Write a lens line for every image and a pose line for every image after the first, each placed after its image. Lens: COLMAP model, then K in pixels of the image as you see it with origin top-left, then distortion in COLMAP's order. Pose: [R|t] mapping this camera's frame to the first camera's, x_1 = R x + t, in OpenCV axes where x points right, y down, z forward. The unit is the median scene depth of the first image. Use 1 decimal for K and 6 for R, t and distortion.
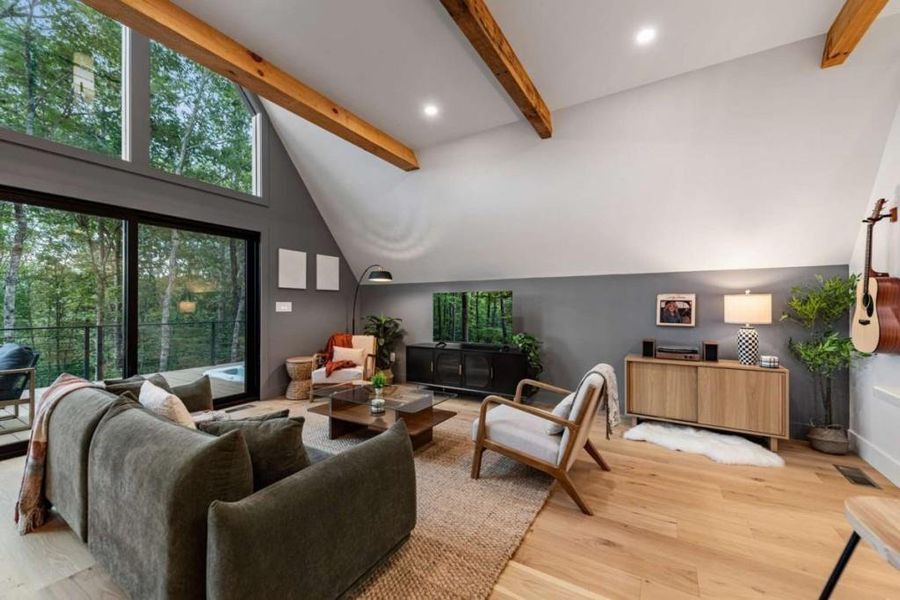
lens RADIAL K [[354.3, 0, 450.3], [0, 354.3, 303.1], [0, 0, 1]] dist [0.003700, -0.000046]
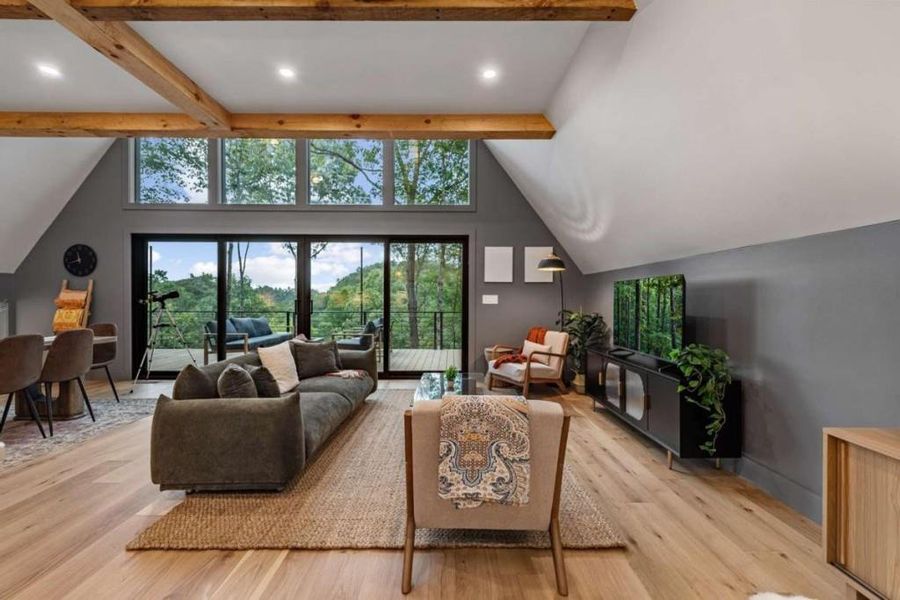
lens RADIAL K [[376.8, 0, 450.0], [0, 376.8, 300.0], [0, 0, 1]] dist [0.000229, 0.000026]
pose [[0.519932, 0.005731, -0.854189, 0.467341], [0.006674, 0.999920, 0.010772, -0.001027], [0.854182, -0.011301, 0.519852, 0.293964]]
